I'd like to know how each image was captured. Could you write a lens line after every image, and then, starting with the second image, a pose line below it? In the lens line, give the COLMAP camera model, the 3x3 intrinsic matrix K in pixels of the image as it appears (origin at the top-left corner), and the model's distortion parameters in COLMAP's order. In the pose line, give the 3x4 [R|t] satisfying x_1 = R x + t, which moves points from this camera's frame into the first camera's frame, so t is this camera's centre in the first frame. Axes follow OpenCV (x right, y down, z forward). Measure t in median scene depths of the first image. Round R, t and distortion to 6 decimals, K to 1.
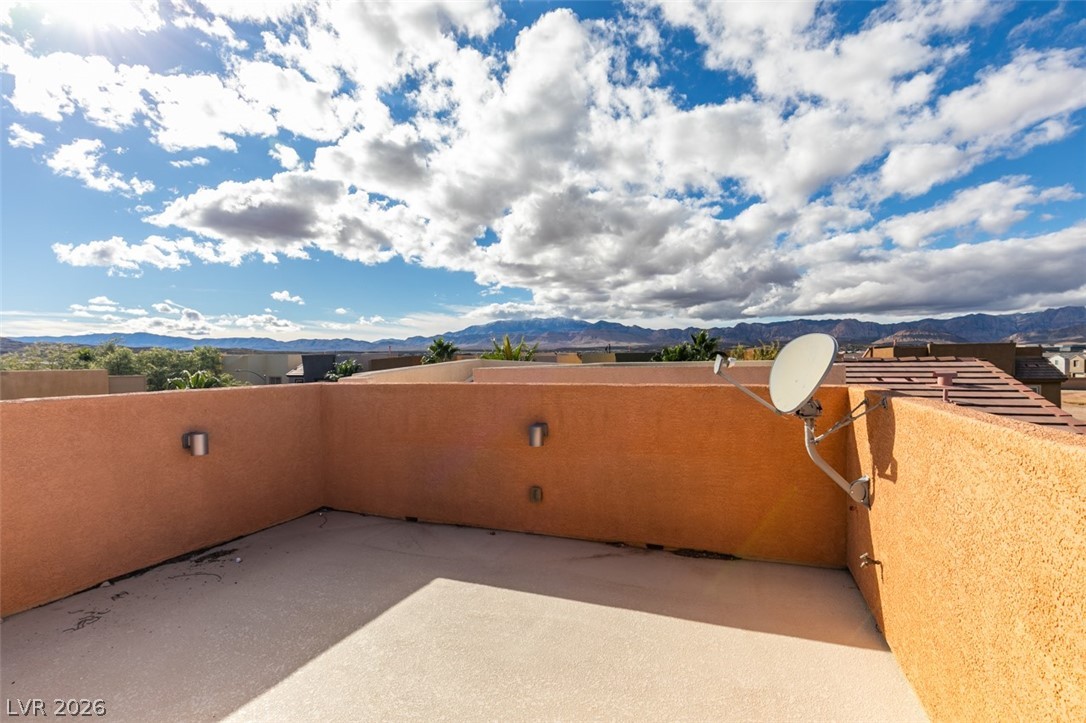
lens RADIAL K [[484.8, 0, 541.4], [0, 484.8, 366.3], [0, 0, 1]] dist [0.003657, -0.001606]
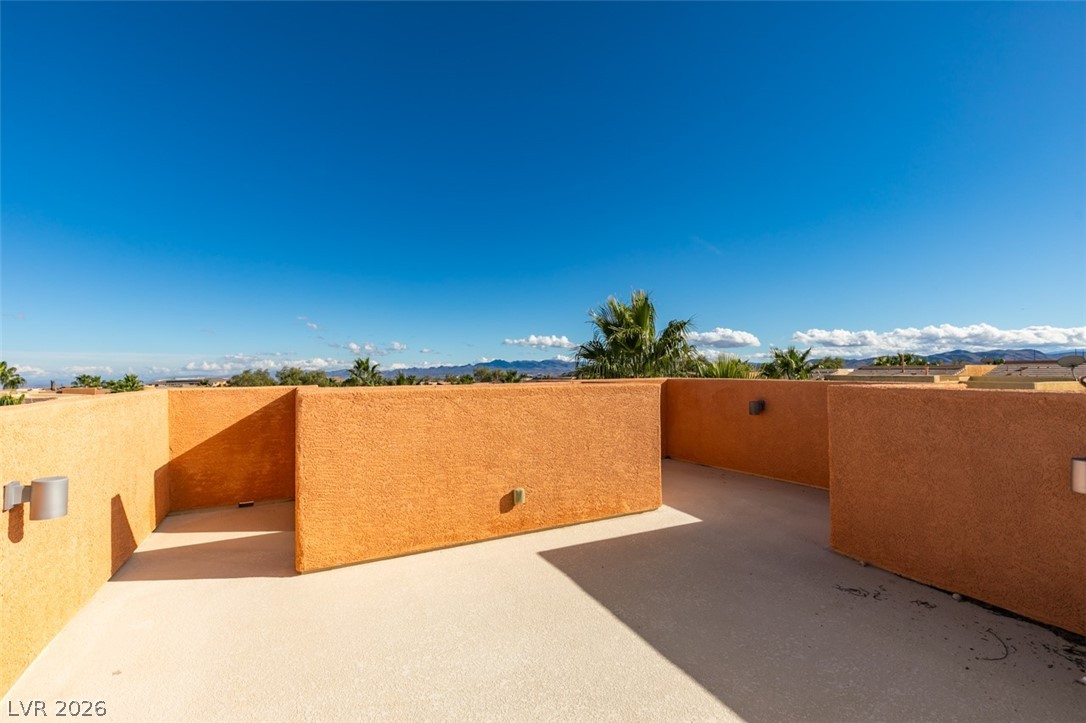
lens RADIAL K [[484.8, 0, 541.4], [0, 484.8, 366.3], [0, 0, 1]] dist [0.003657, -0.001606]
pose [[-0.648050, 0.014034, -0.761469, 0.303747], [0.008441, 0.999901, 0.011245, 0.001212], [0.761551, 0.000860, -0.648104, 1.036491]]
